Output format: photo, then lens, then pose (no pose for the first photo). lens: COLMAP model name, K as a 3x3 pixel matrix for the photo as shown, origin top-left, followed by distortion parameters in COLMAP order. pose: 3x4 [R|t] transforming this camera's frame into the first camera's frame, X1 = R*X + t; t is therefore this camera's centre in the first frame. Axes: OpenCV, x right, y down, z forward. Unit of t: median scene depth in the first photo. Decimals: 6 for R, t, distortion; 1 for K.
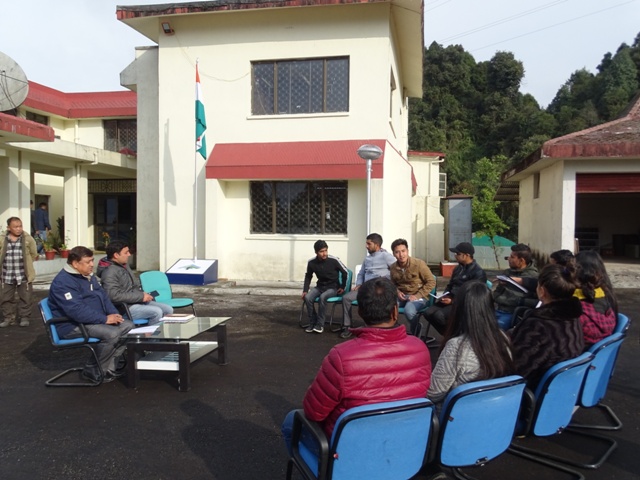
lens RADIAL K [[538.1, 0, 319.9], [0, 538.1, 242.2], [0, 0, 1]] dist [0.018523, 0.002665]
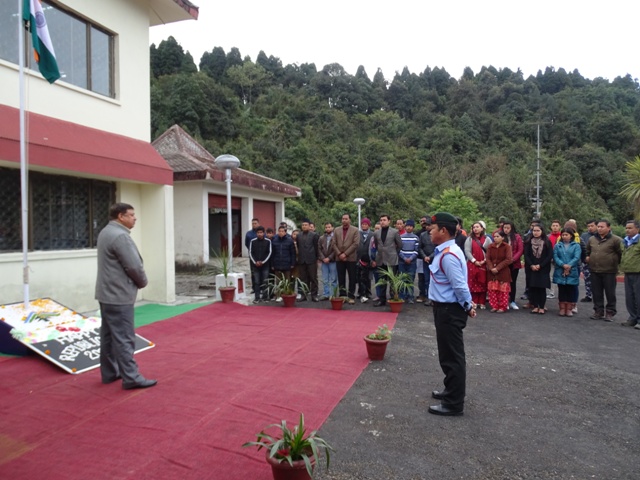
lens RADIAL K [[467.6, 0, 316.4], [0, 467.6, 232.9], [0, 0, 1]] dist [0.036285, -0.002758]
pose [[0.132859, -0.015224, 0.991018, -0.612499], [0.043564, 0.999005, 0.009507, -0.028465], [-0.990177, 0.041909, 0.133390, 0.579634]]
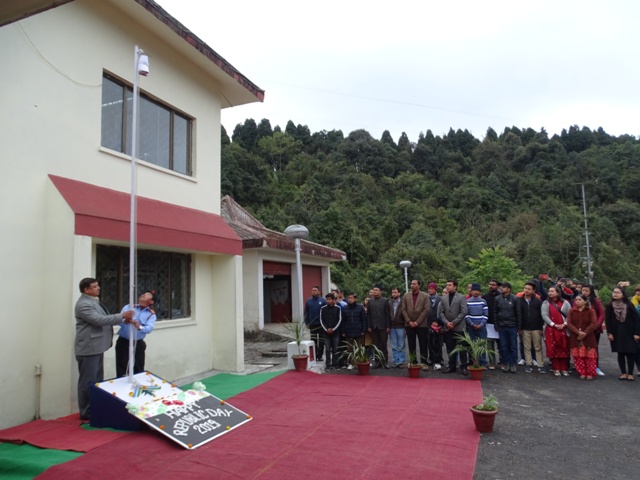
lens RADIAL K [[467.6, 0, 324.4], [0, 467.6, 238.8], [0, 0, 1]] dist [0.036285, -0.002758]
pose [[0.172706, 0.098063, 0.980080, -0.637272], [0.065690, 0.991670, -0.110798, -0.039799], [-0.982781, 0.083517, 0.164825, 0.640157]]
